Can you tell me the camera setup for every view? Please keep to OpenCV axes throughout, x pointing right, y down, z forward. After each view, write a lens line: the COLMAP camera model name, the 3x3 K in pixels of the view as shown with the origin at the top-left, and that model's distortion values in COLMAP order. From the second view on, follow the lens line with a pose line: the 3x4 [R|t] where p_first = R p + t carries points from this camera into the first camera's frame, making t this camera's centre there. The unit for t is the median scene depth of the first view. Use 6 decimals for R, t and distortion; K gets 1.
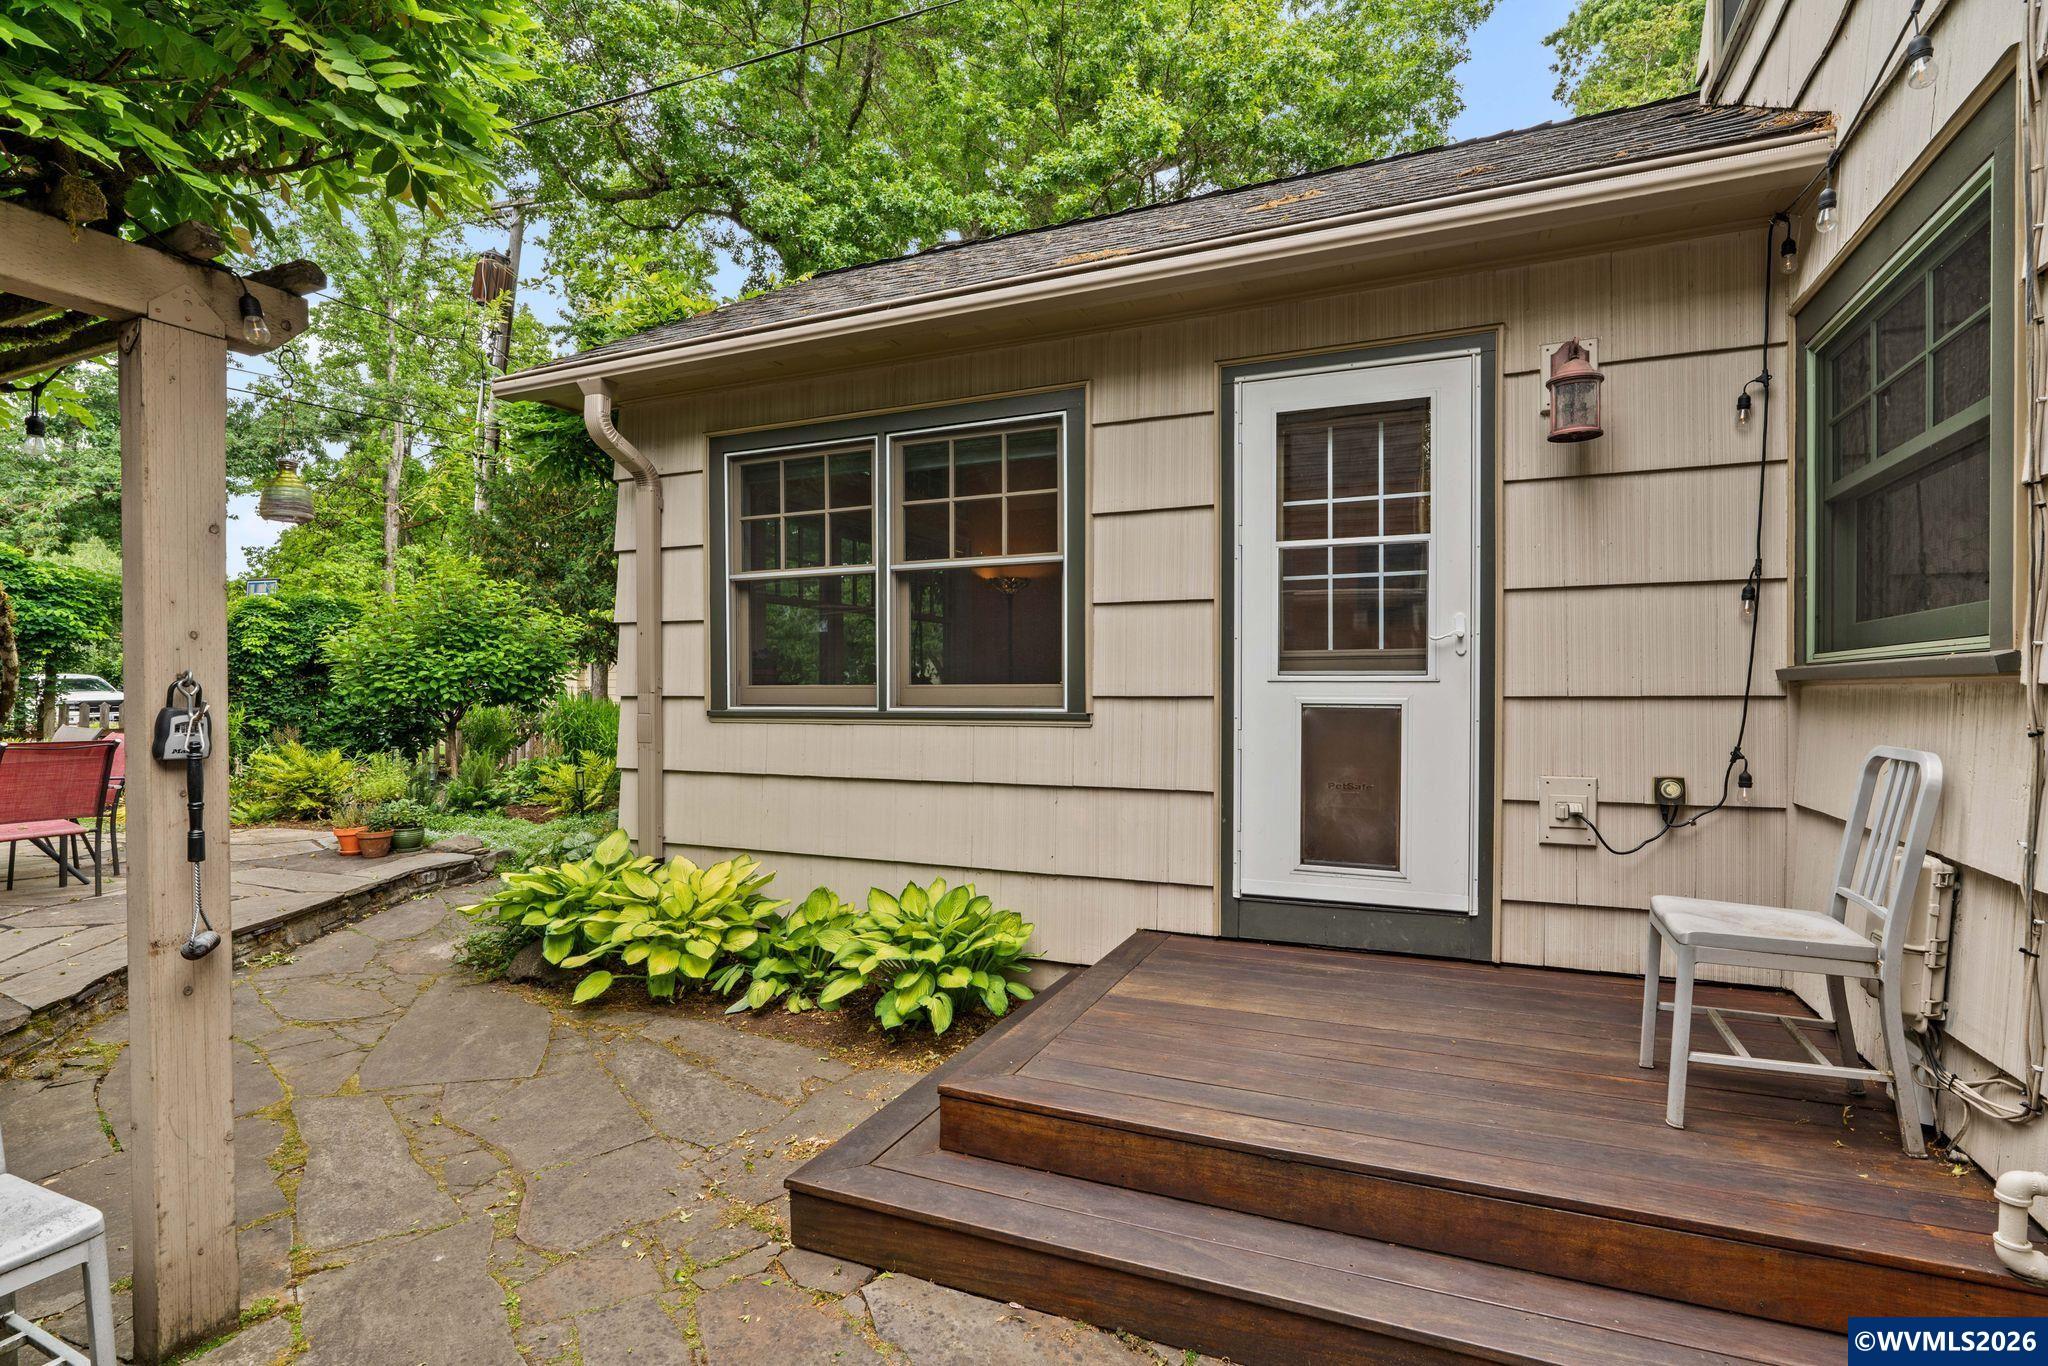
lens RADIAL K [[944.6, 0, 1085.0], [0, 944.6, 703.1], [0, 0, 1]] dist [-0.016166, 0.005228]
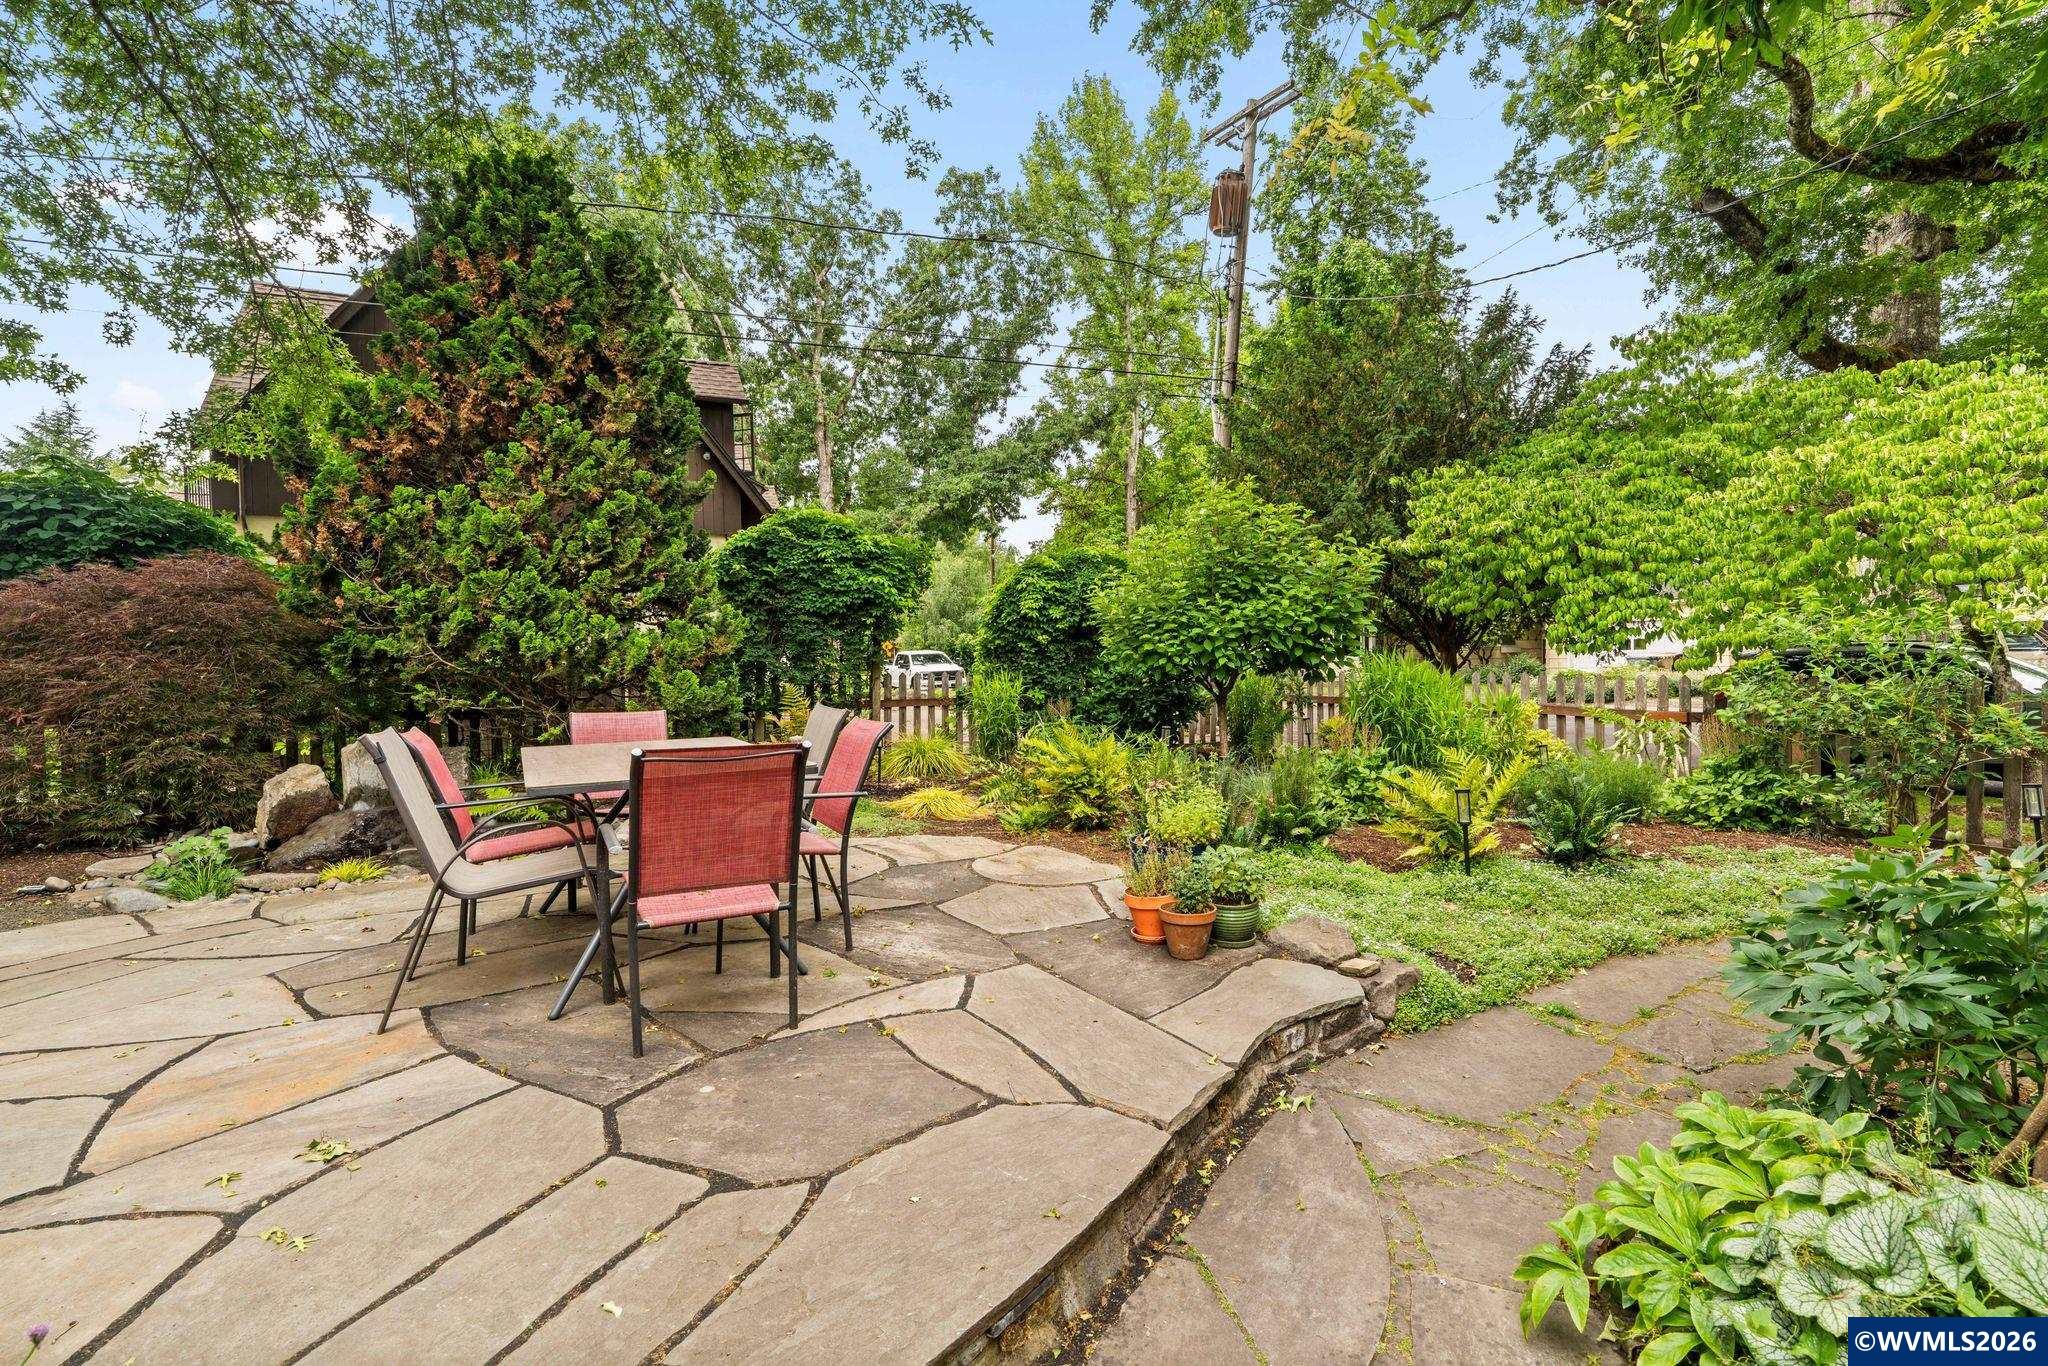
lens RADIAL K [[944.6, 0, 1024.0], [0, 944.6, 677.4], [0, 0, 1]] dist [-0.016166, 0.005228]
pose [[0.736151, -0.003309, -0.676810, -0.271934], [0.009340, 0.999943, 0.005269, 0.000509], [0.676753, -0.010200, 0.736139, 0.319128]]
